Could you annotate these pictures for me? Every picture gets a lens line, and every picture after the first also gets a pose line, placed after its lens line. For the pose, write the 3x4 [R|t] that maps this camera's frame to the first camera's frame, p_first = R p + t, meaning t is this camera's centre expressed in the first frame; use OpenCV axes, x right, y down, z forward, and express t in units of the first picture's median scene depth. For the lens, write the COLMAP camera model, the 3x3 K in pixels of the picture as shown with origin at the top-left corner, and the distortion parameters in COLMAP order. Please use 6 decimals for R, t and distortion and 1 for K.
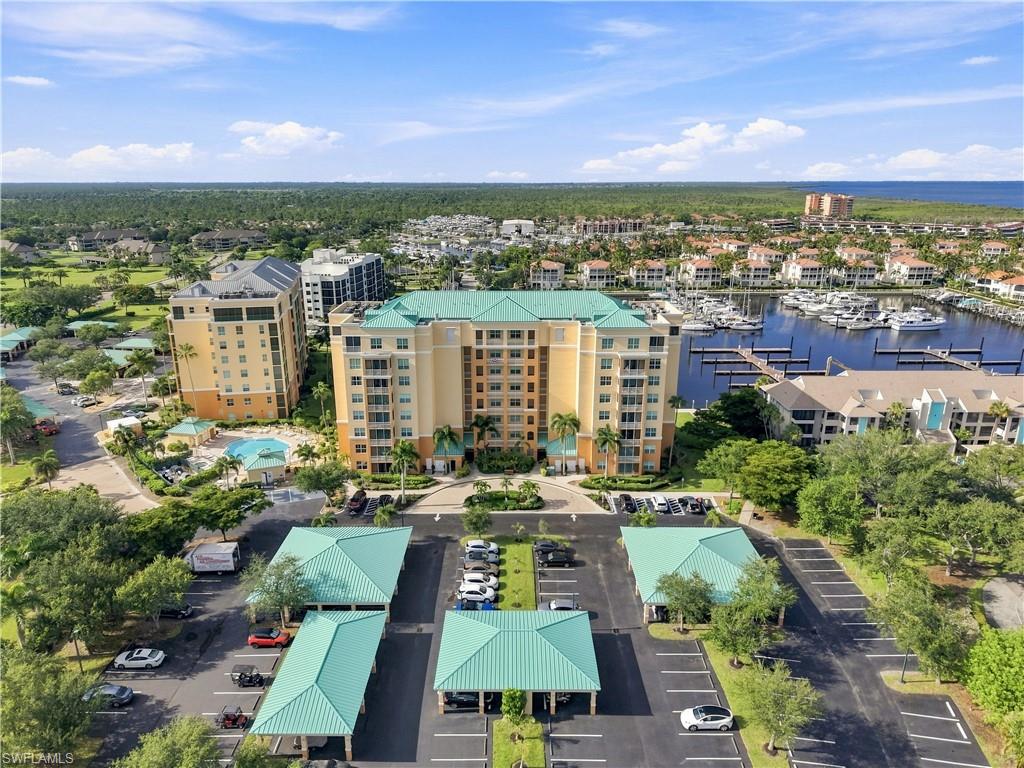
lens RADIAL K [[693.5, 0, 513.5], [0, 693.5, 384.4], [0, 0, 1]] dist [-0.007475, -0.009486]
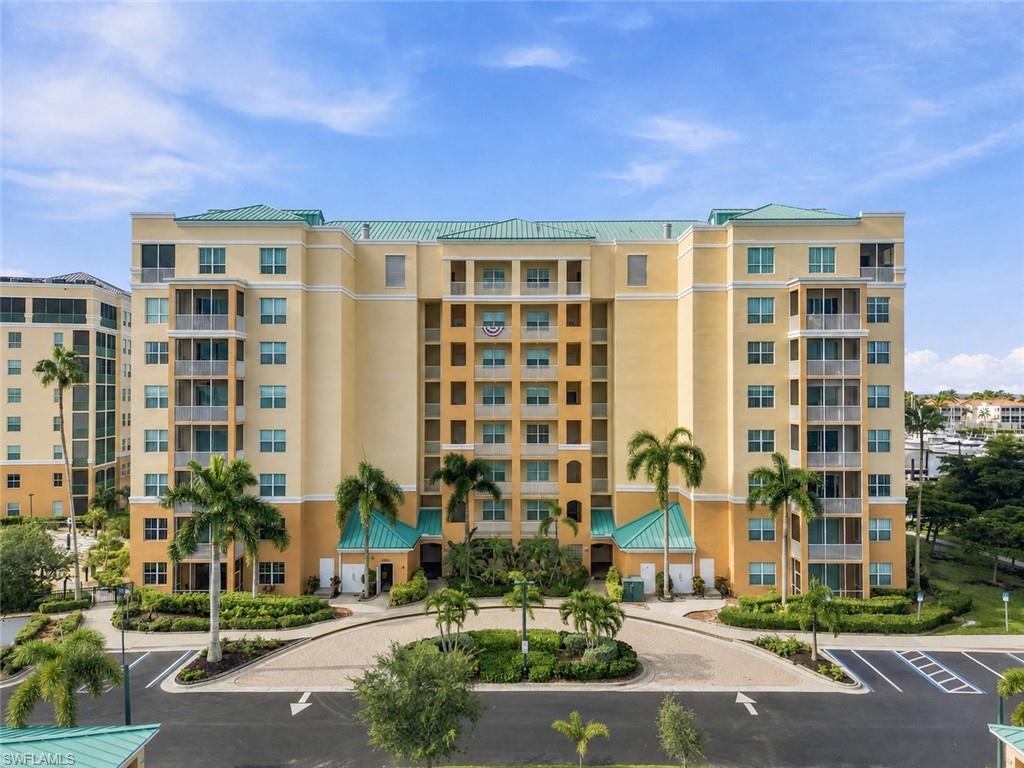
lens RADIAL K [[693.5, 0, 509.1], [0, 693.5, 380.2], [0, 0, 1]] dist [-0.007475, -0.009486]
pose [[0.999988, -0.001136, -0.004779, -0.014330], [-0.000364, 0.953095, -0.302672, 0.131131], [0.004898, 0.302670, 0.953083, 0.590415]]
